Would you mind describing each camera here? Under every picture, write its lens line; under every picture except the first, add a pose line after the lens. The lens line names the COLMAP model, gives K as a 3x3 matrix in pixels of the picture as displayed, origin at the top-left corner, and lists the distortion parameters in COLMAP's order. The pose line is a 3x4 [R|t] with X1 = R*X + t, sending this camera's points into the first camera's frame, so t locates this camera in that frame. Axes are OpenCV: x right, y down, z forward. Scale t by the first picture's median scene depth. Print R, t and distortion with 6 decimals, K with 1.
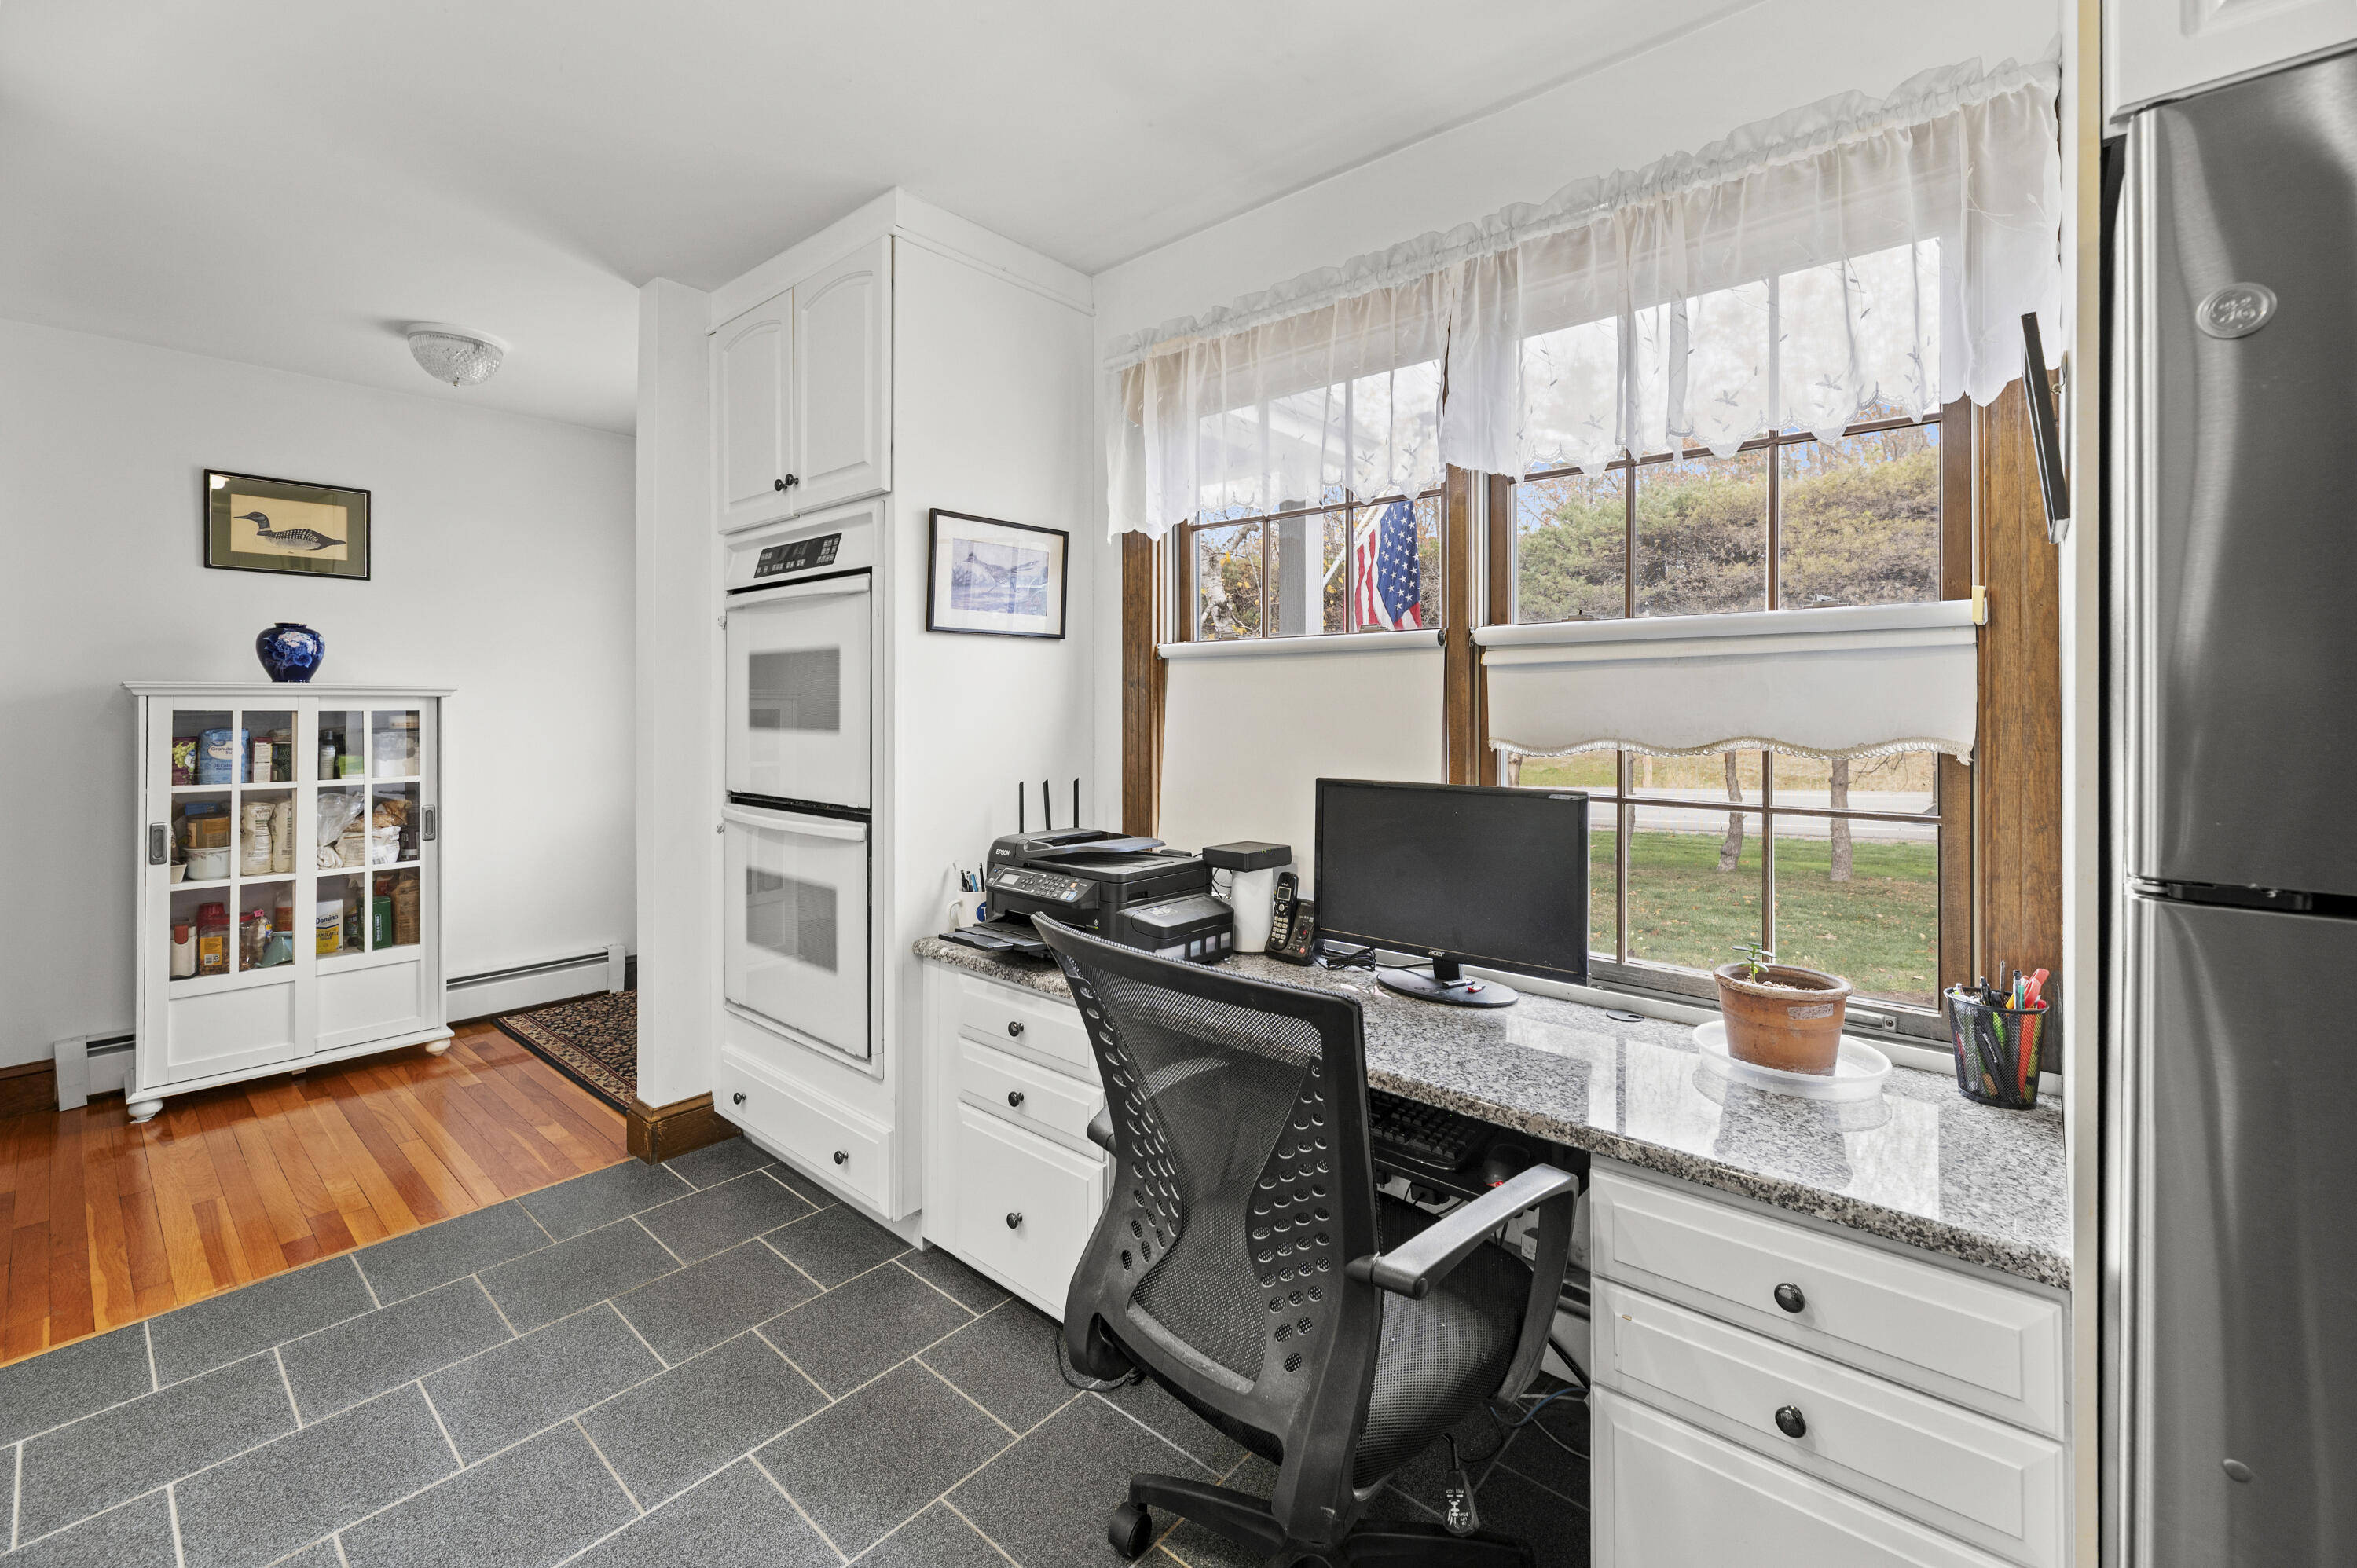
lens RADIAL K [[977.8, 0, 1176.3], [0, 977.8, 701.5], [0, 0, 1]] dist [0.001160, 0.000472]
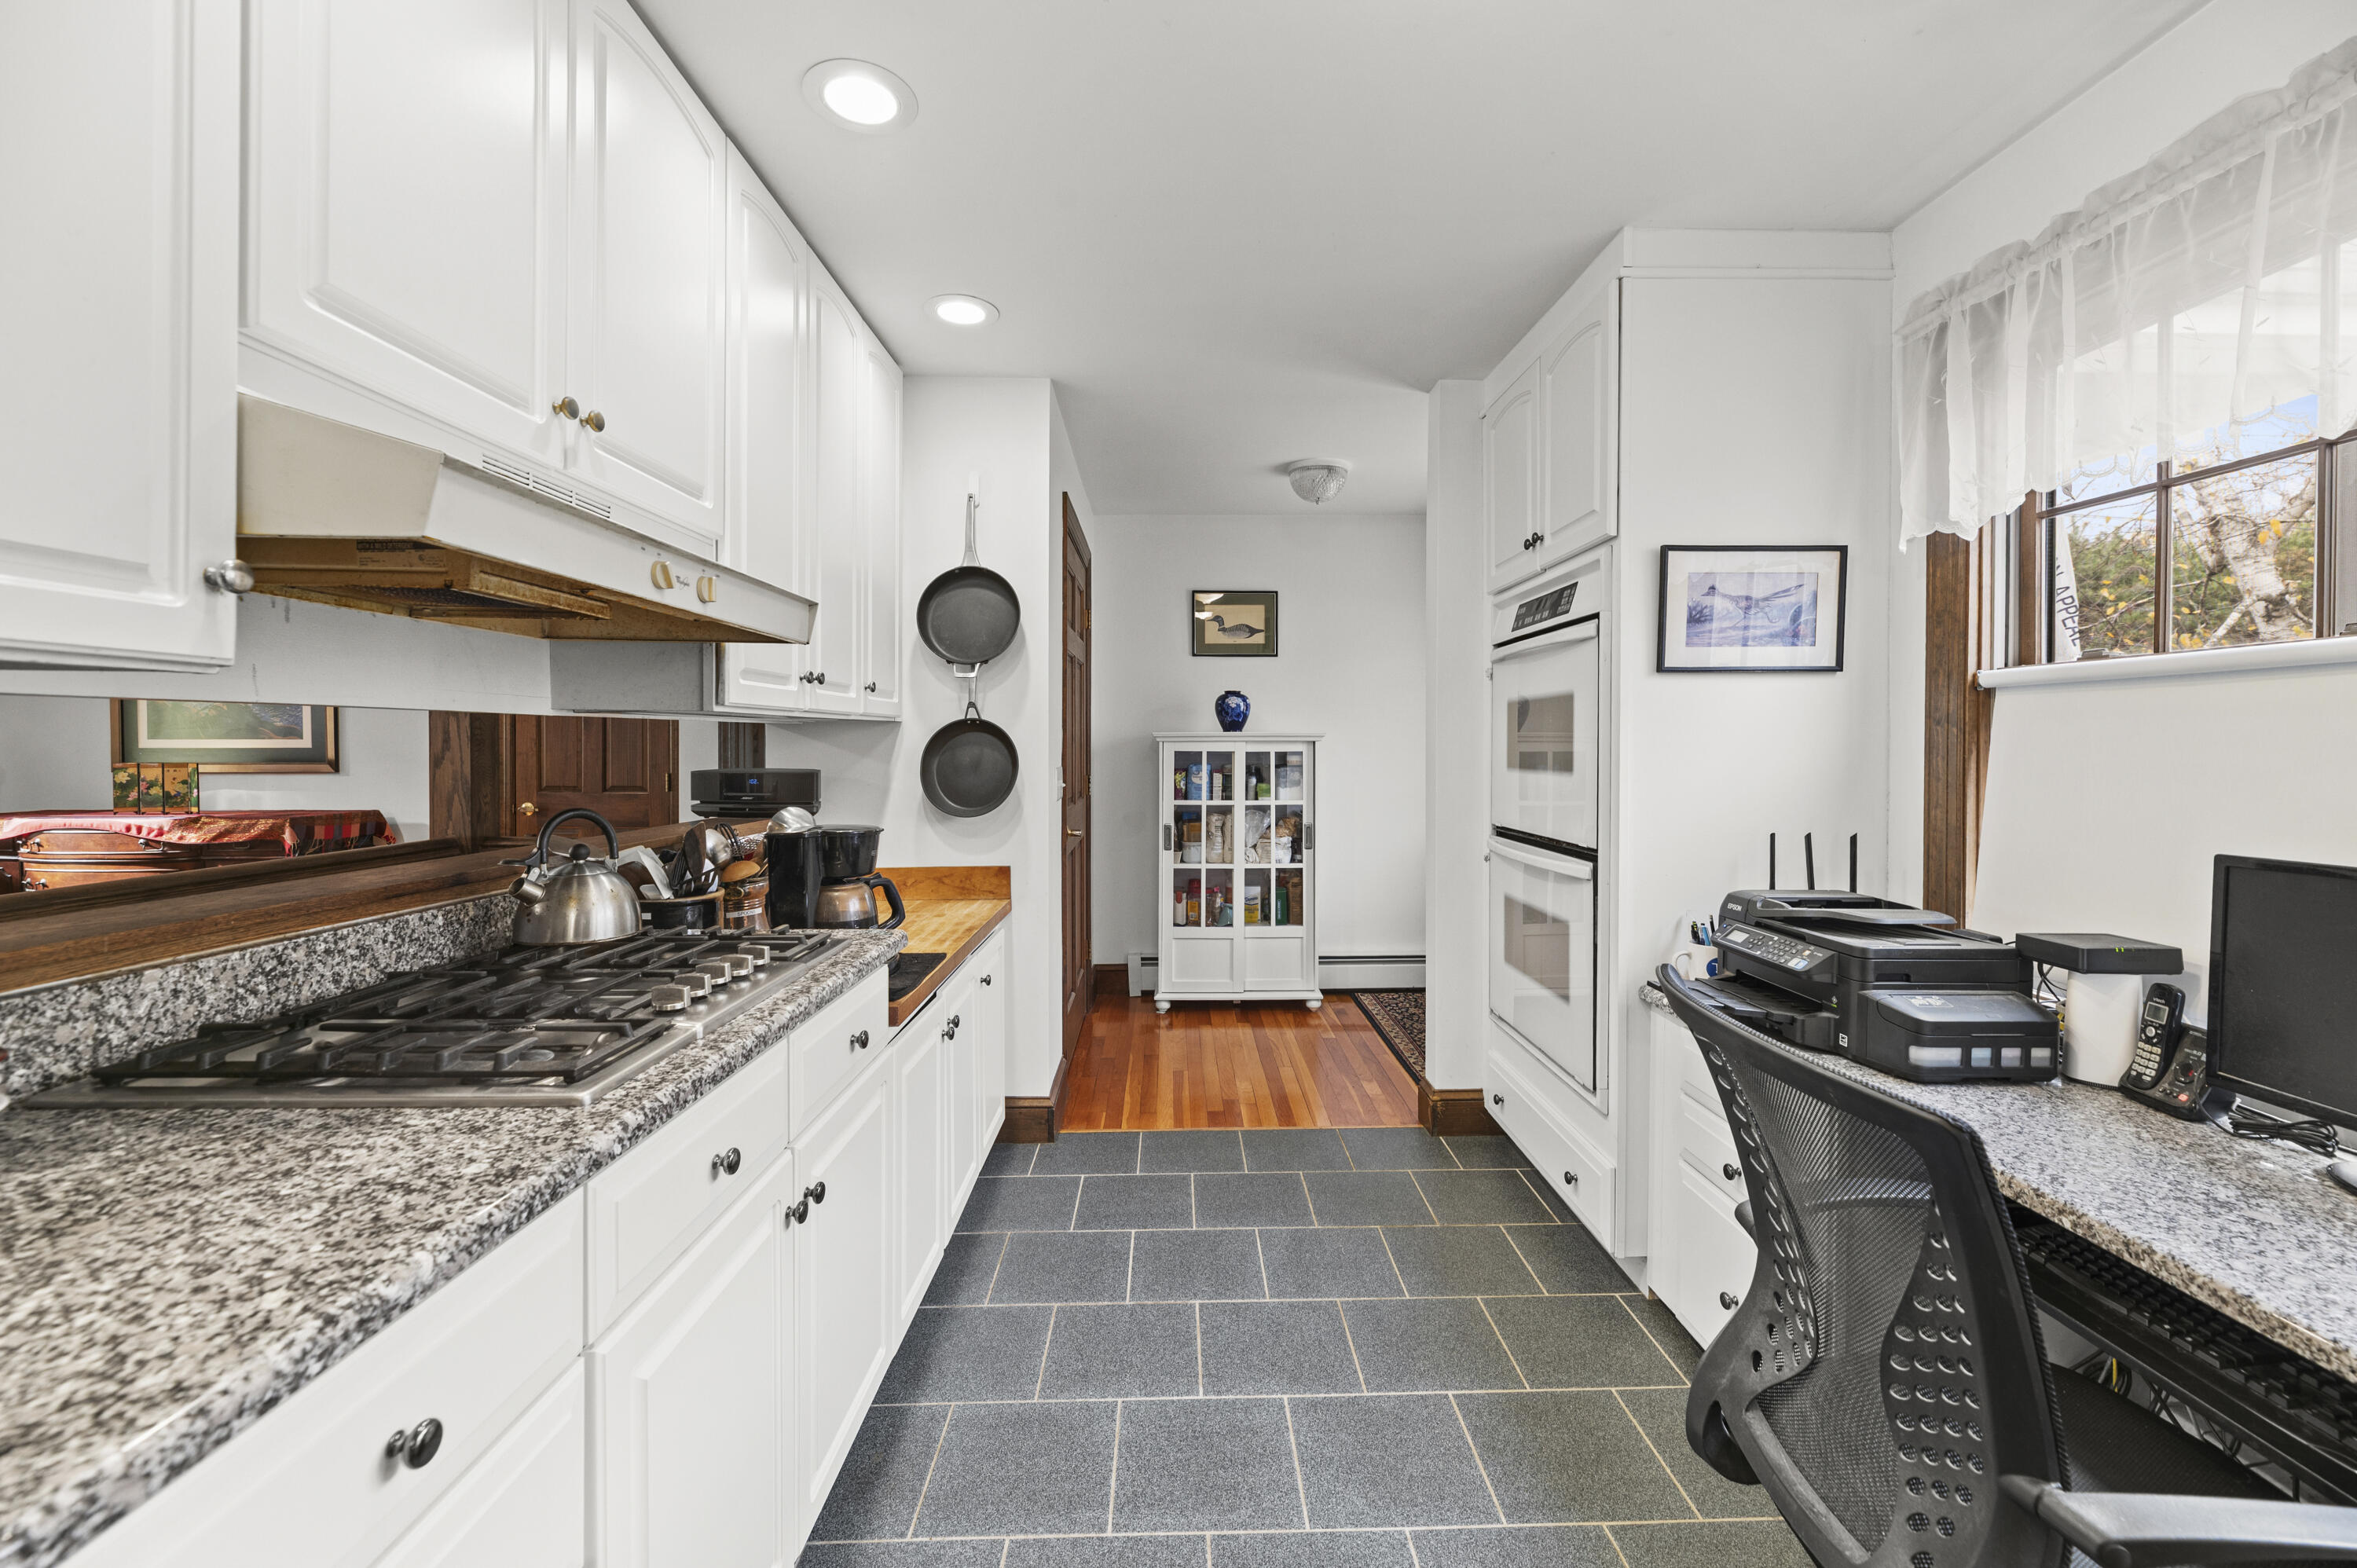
lens RADIAL K [[954.1, 0, 1195.0], [0, 954.1, 757.6], [0, 0, 1]] dist [0.001656, 0.000411]
pose [[0.676888, 0.008141, -0.736041, 0.121520], [0.002152, 0.999913, 0.013039, -0.000076], [0.736083, -0.010410, 0.676811, 0.012351]]
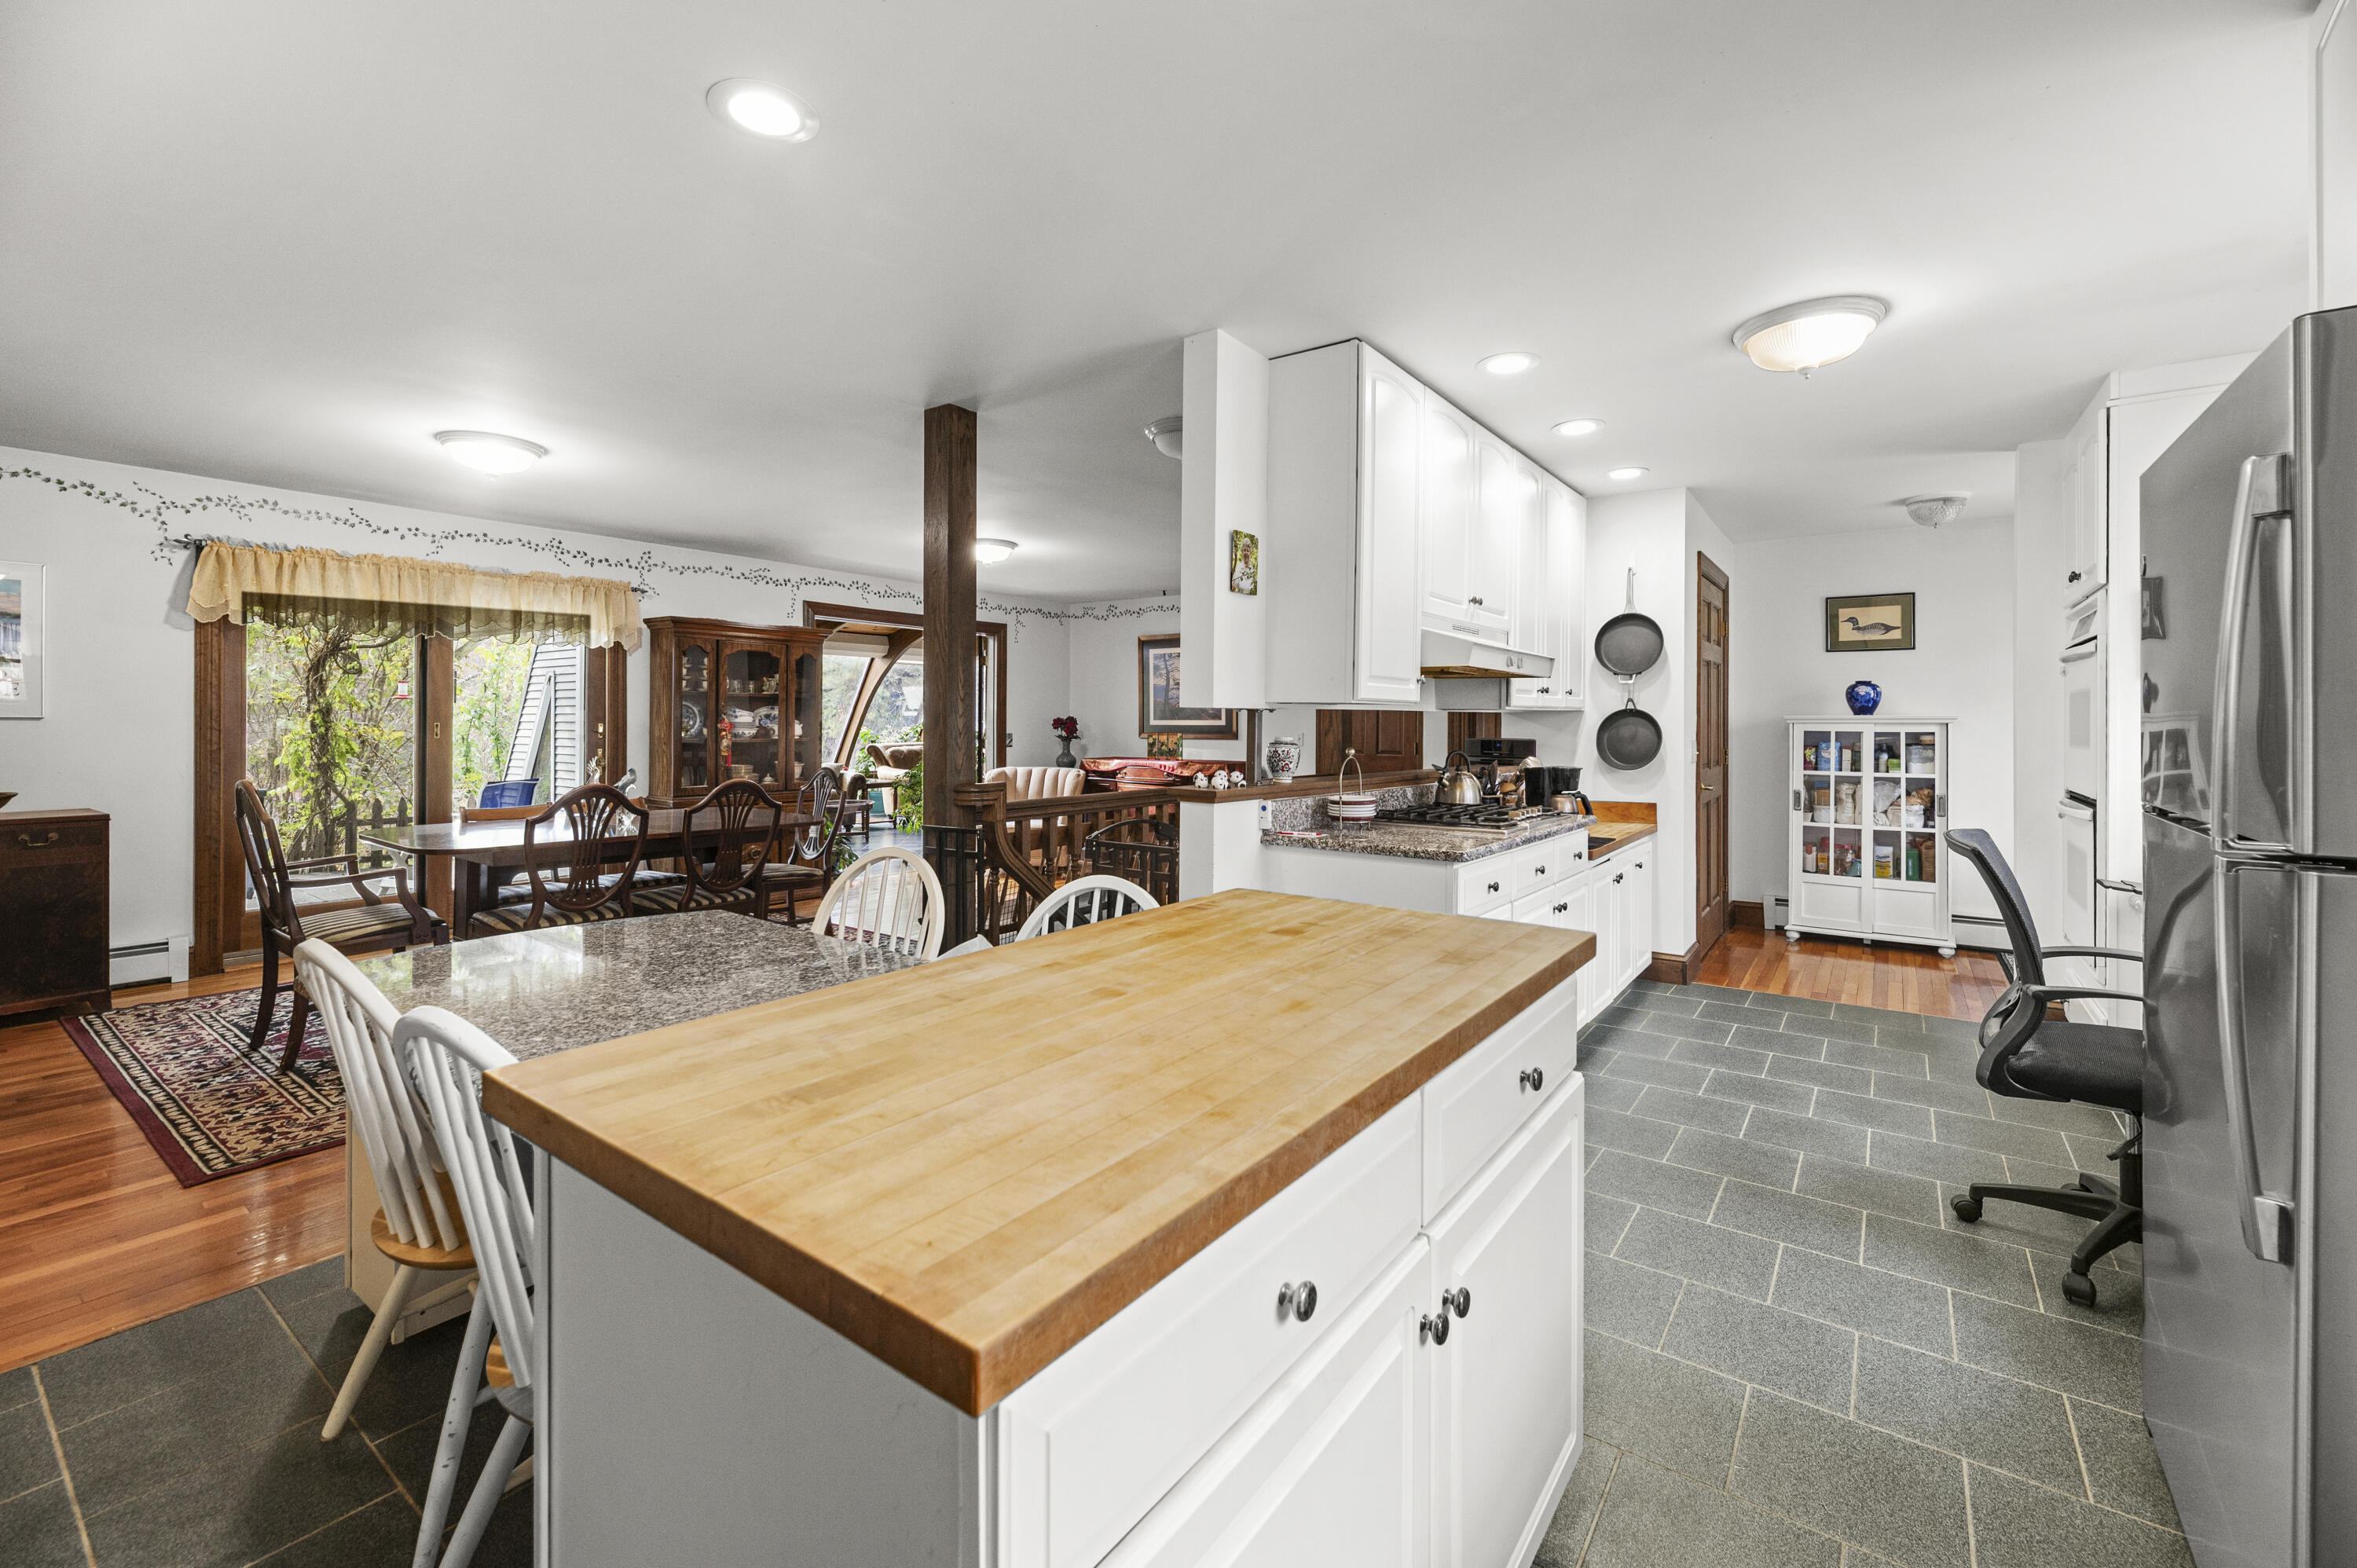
lens RADIAL K [[961.8, 0, 1191.7], [0, 961.8, 728.9], [0, 0, 1]] dist [0.000129, 0.000050]
pose [[0.089950, 0.001974, -0.995944, 0.889399], [-0.001175, 0.999998, 0.001876, 0.003662], [0.995946, 0.001002, 0.089952, -0.430829]]
